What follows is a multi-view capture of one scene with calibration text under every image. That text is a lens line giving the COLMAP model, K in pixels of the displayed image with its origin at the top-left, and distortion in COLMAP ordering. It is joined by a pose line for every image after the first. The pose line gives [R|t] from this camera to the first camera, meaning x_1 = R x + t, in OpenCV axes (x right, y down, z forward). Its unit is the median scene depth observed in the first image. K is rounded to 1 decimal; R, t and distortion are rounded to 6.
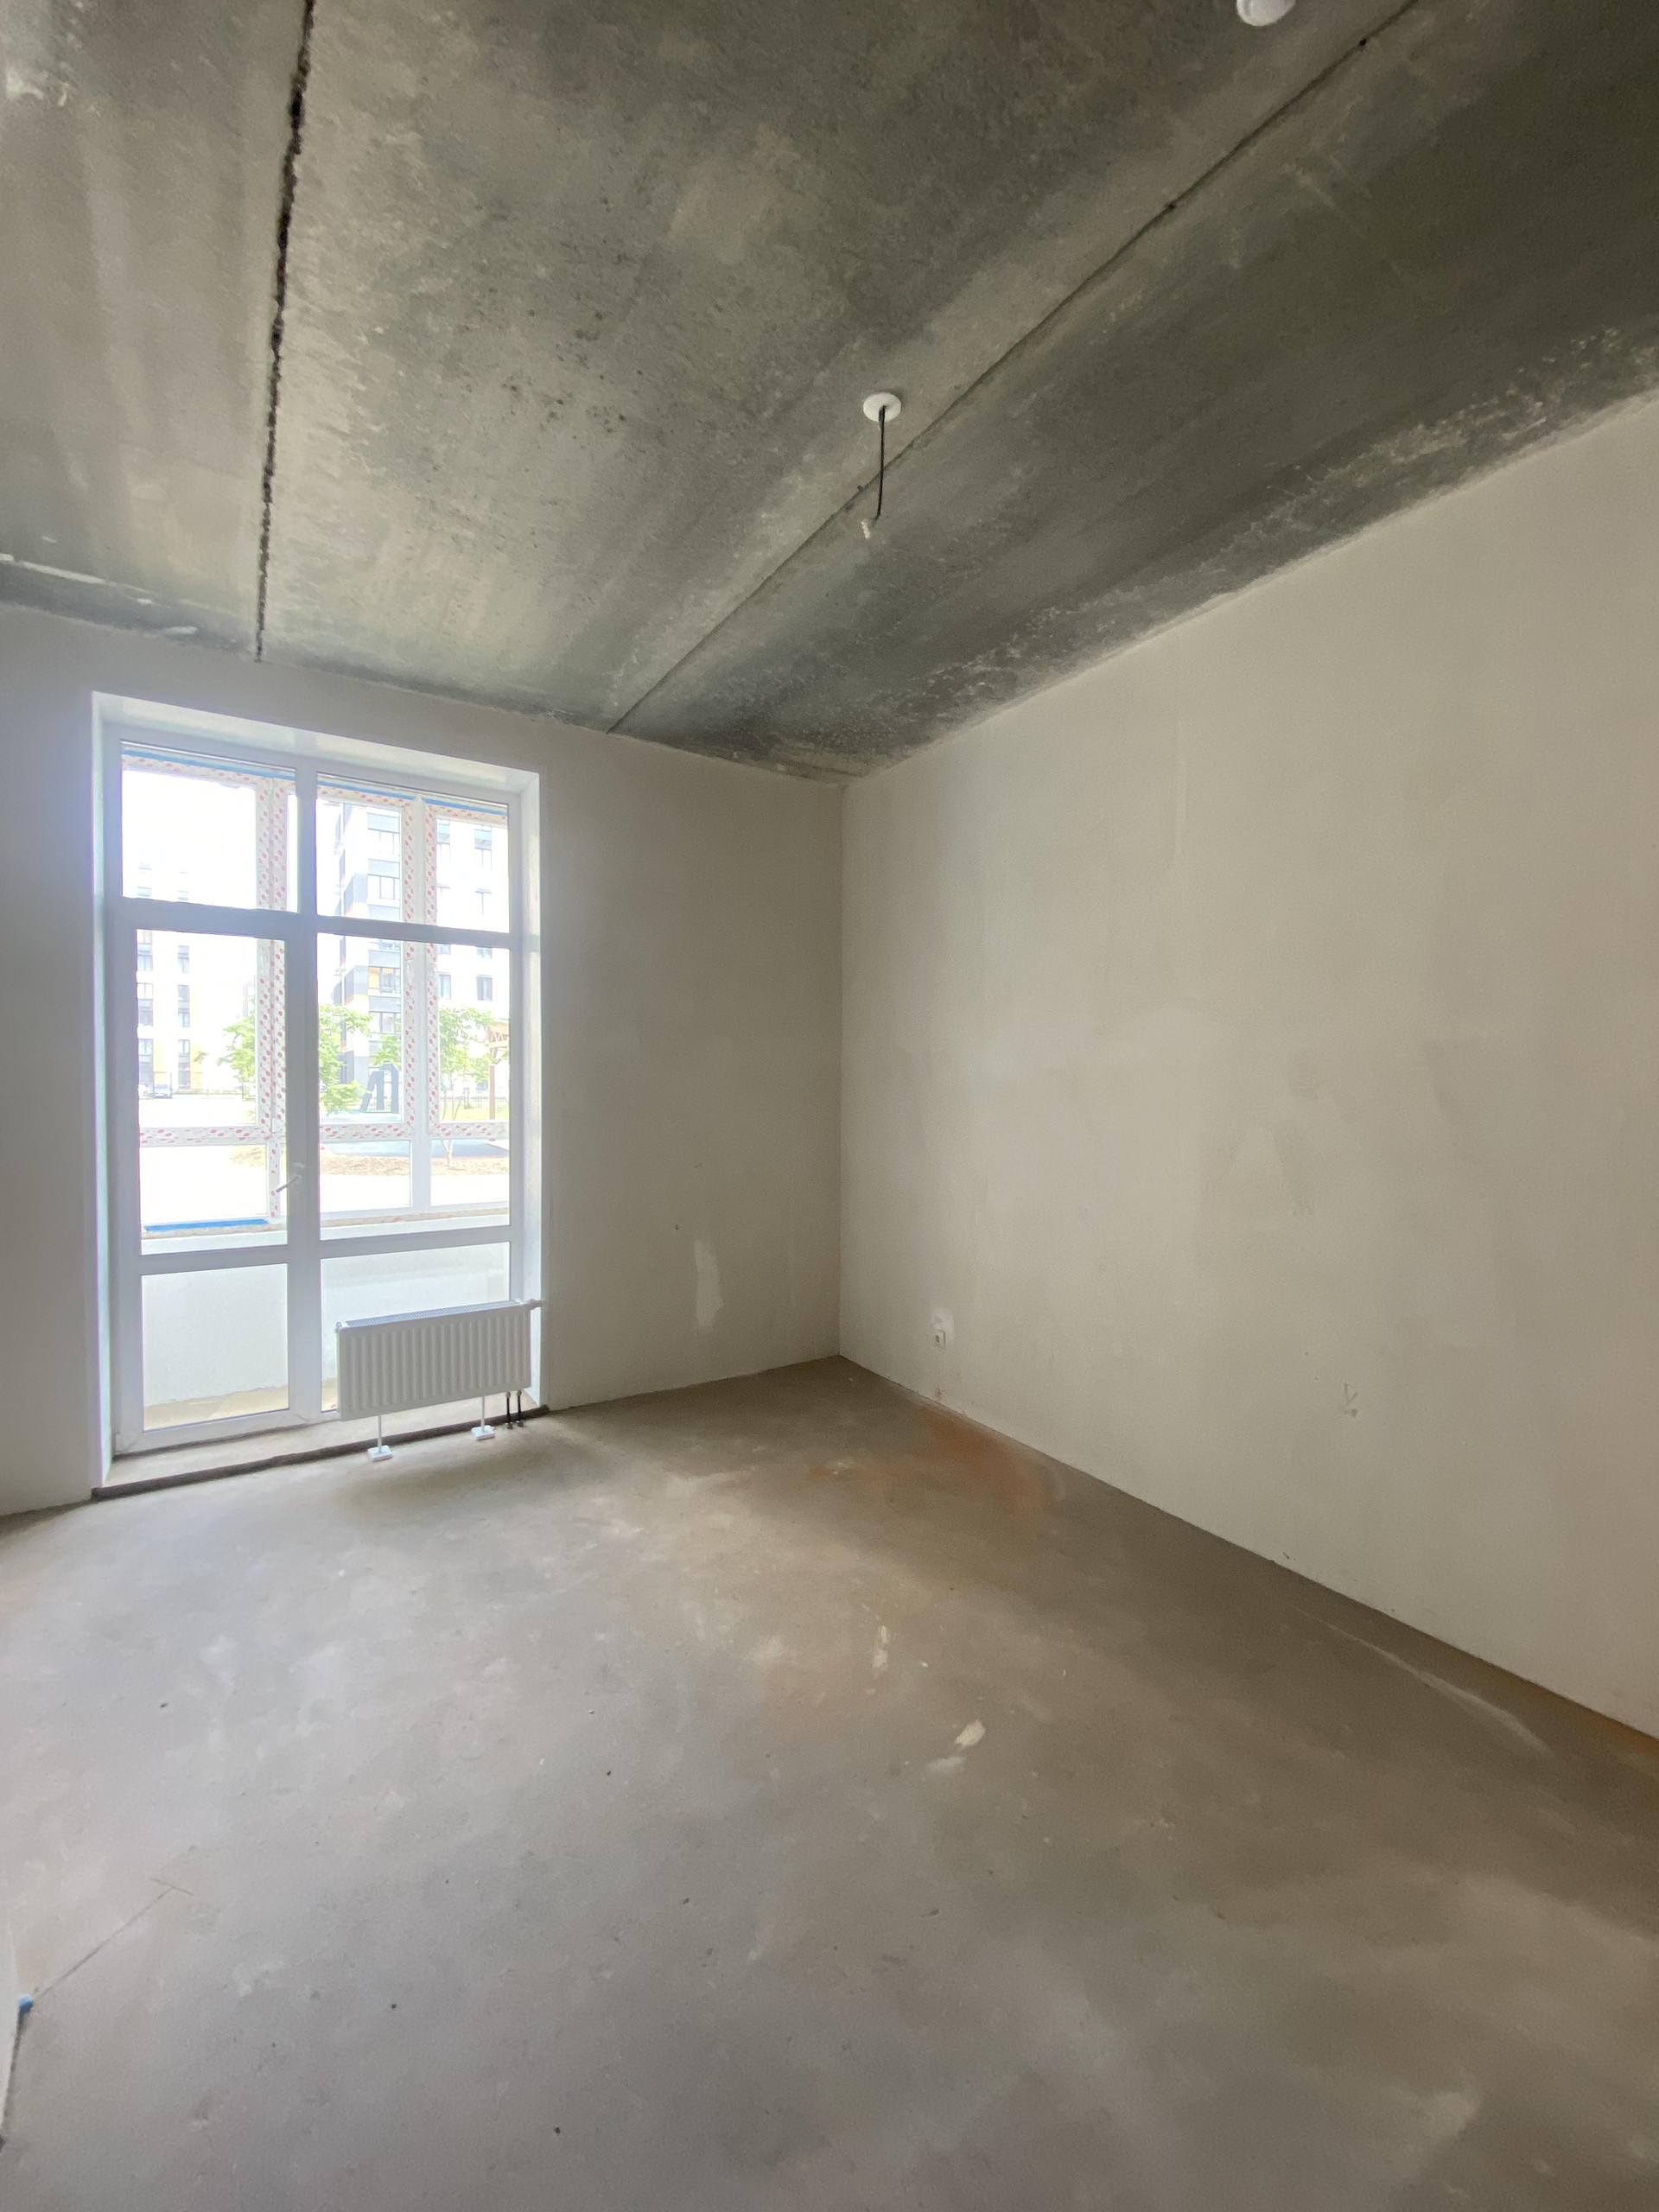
lens RADIAL K [[900.1, 0, 836.3], [0, 900.1, 1095.6], [0, 0, 1]] dist [-0.014461, -0.000473]
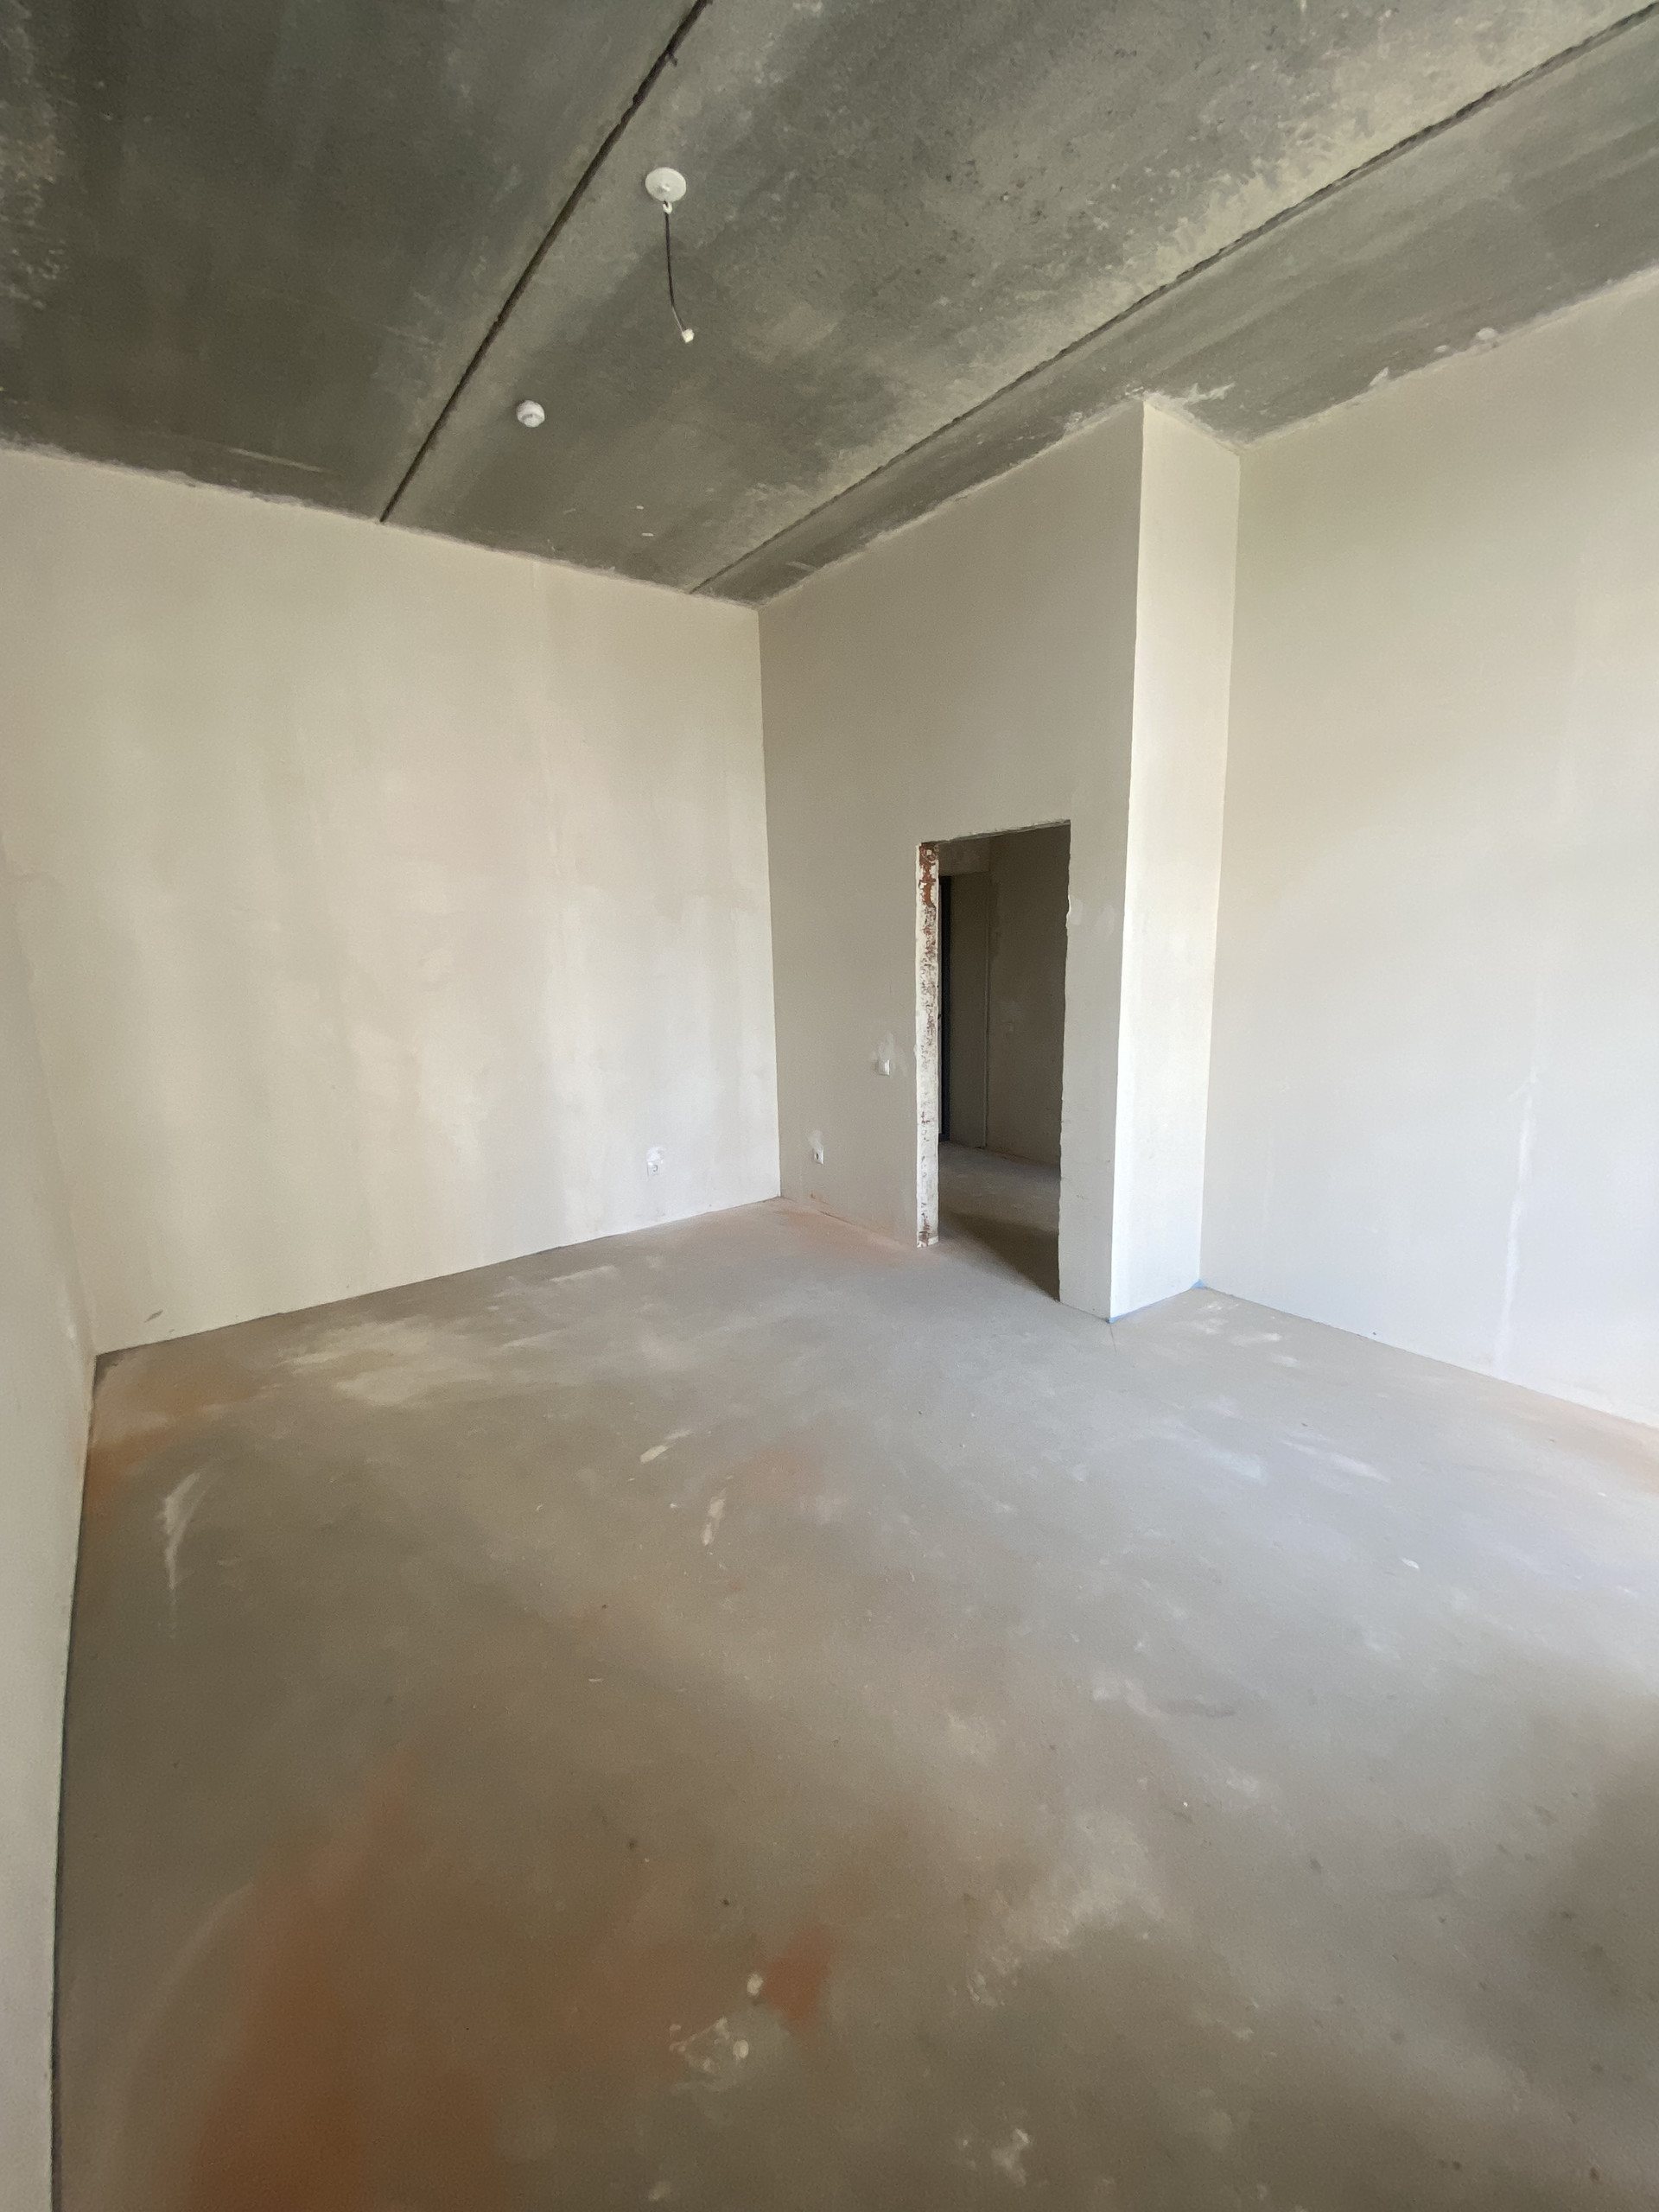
lens RADIAL K [[900.1, 0, 835.1], [0, 900.1, 1101.2], [0, 0, 1]] dist [-0.014461, -0.000473]
pose [[-0.997160, 0.030176, -0.068999, -0.031600], [0.015472, 0.978757, 0.204441, -0.019975], [0.073702, 0.202793, -0.976444, 2.073133]]
